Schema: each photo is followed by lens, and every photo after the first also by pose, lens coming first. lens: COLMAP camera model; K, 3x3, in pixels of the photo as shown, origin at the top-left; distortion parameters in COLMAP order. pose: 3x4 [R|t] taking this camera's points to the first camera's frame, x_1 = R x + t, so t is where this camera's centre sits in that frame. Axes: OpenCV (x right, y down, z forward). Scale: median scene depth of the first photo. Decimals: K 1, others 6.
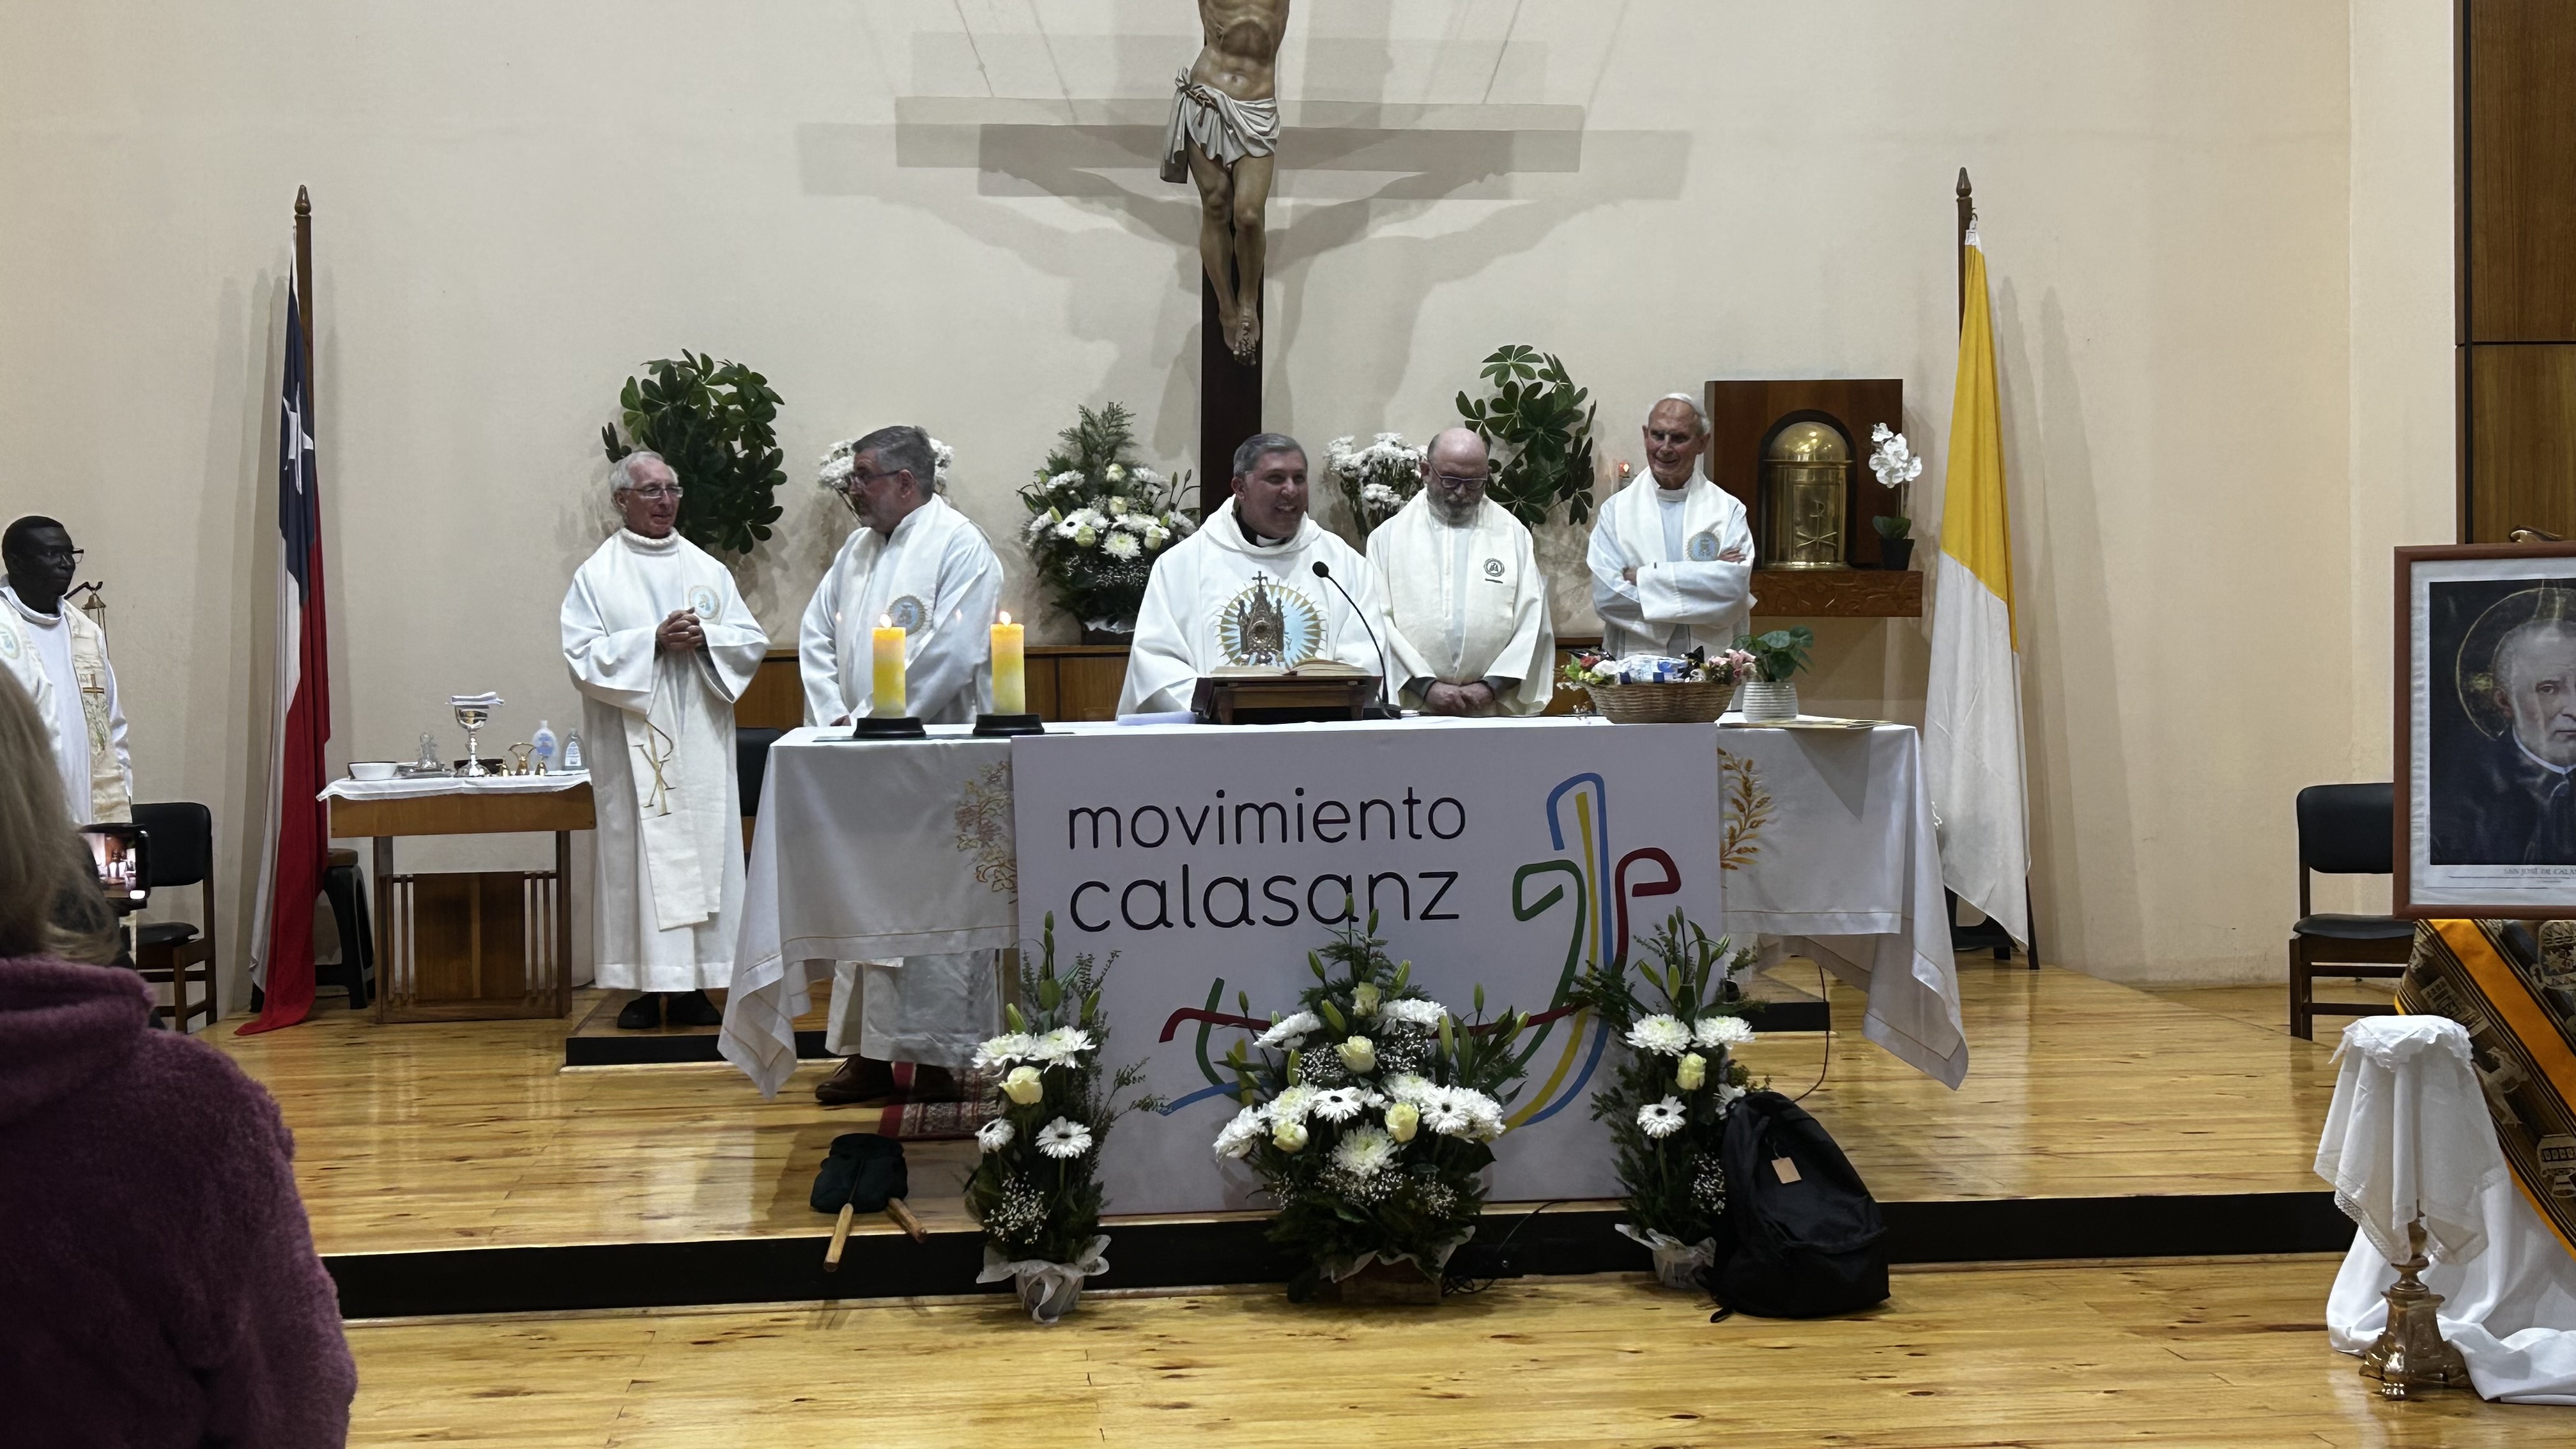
lens RADIAL K [[3364.1, 0, 1322.8], [0, 3364.1, 706.6], [0, 0, 1]] dist [0.117100, 0.000000]
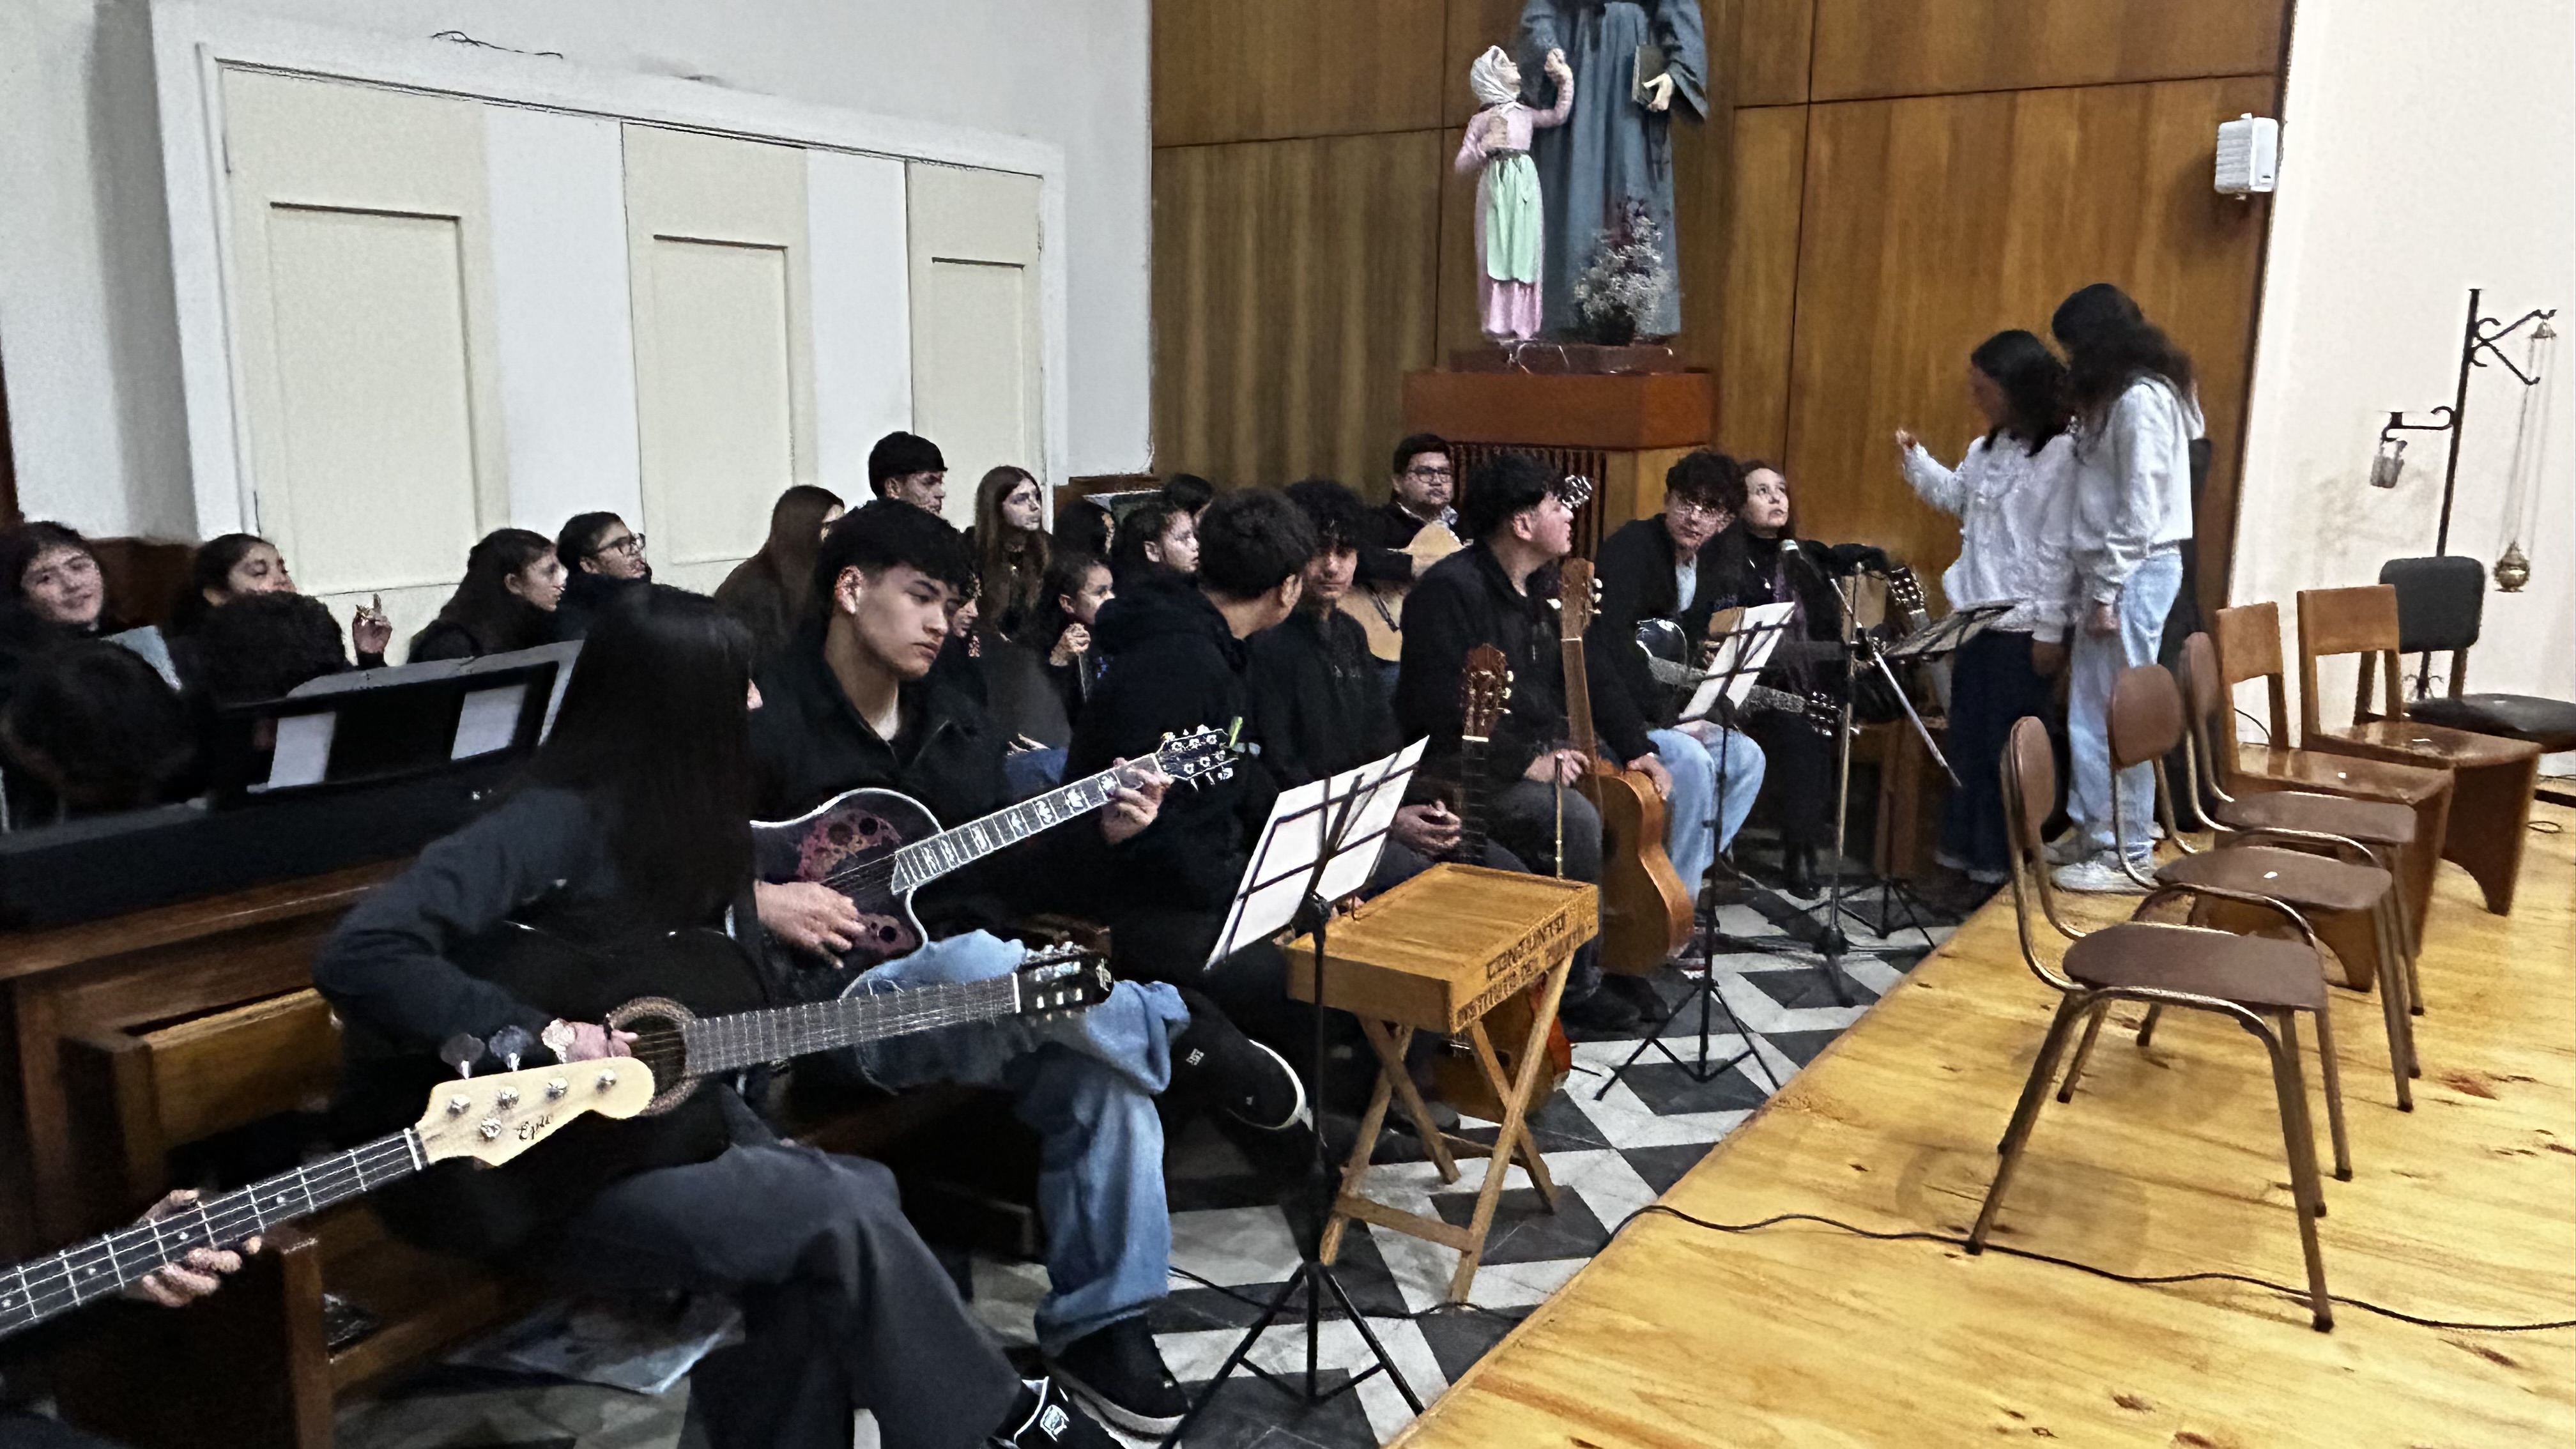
lens RADIAL K [[1926.5, 0, 1297.3], [0, 1926.5, 751.4], [0, 0, 1]] dist [-0.003607, -0.013680]
pose [[0.757960, 0.146112, -0.635726, -0.251897], [-0.042591, 0.983596, 0.175284, 0.006465], [0.650909, -0.105782, 0.751750, 0.328285]]
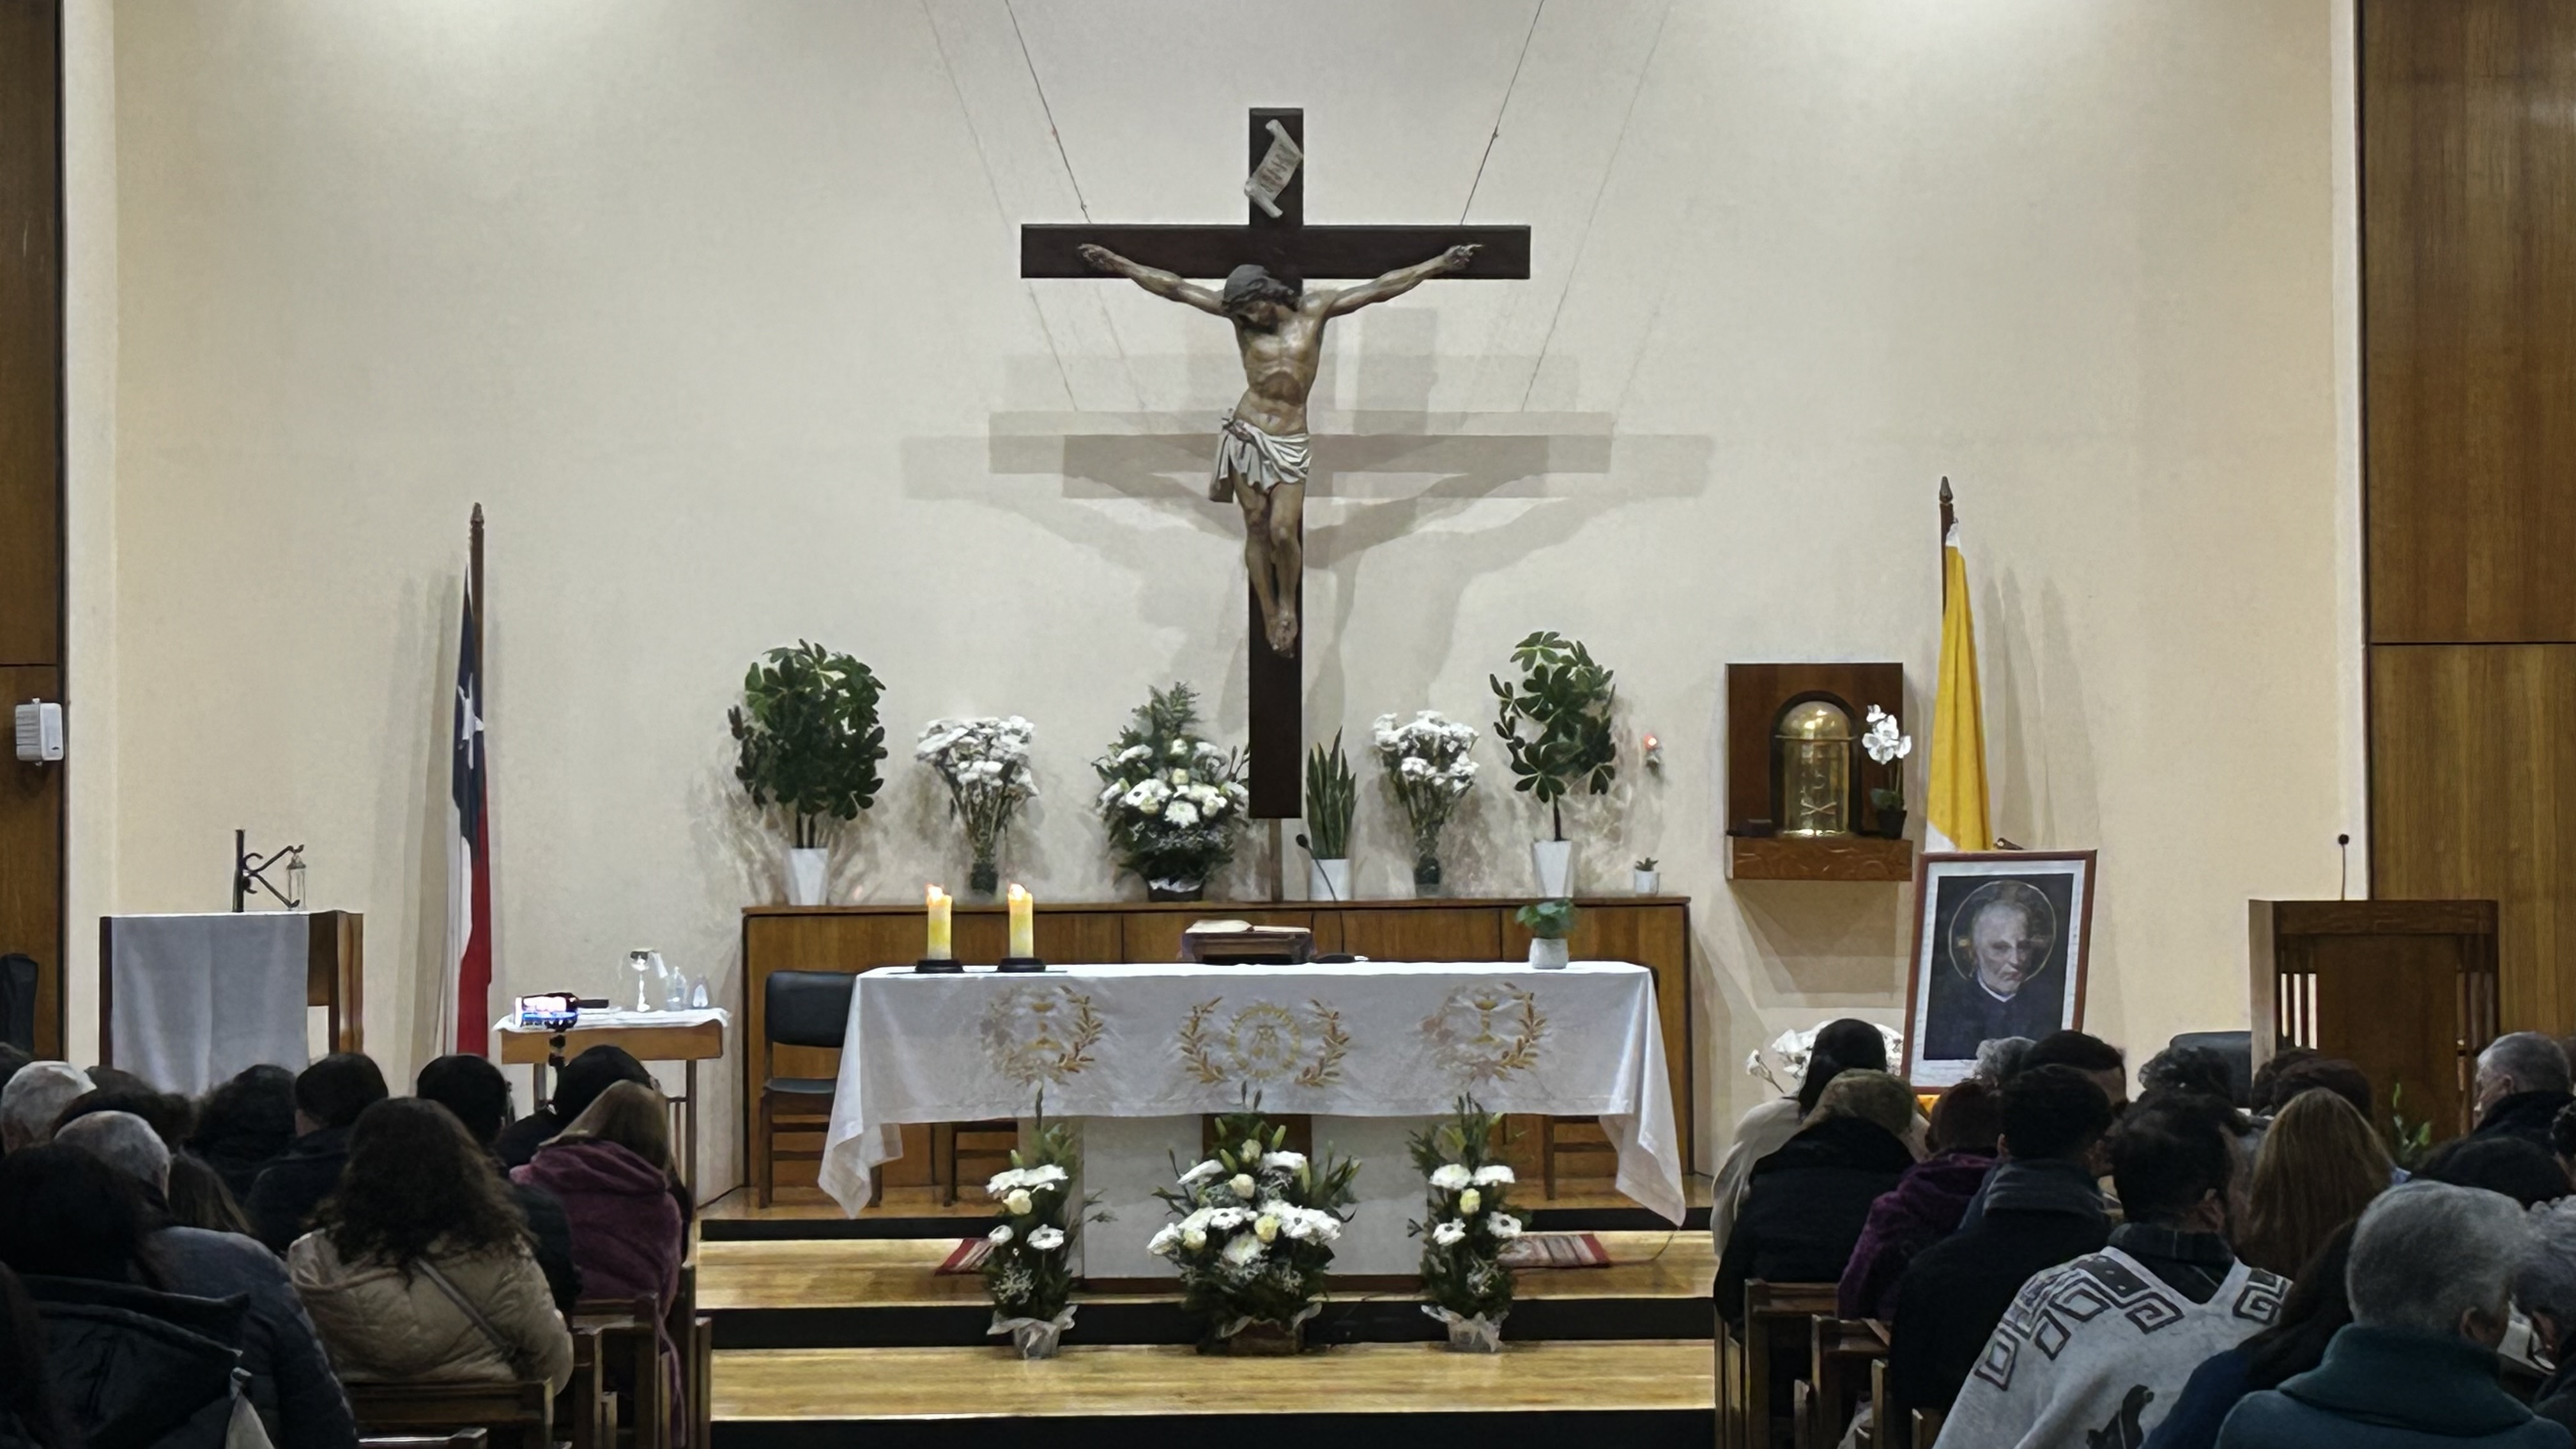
lens RADIAL K [[6004.9, 0, 1379.4], [0, 6004.9, 684.4], [0, 0, 1]] dist [0.270144, 0.000000]
pose [[0.996206, 0.003458, -0.086960, 0.177491], [-0.007747, 0.998767, -0.049041, 0.006797], [0.086683, 0.049529, 0.995004, -0.976023]]
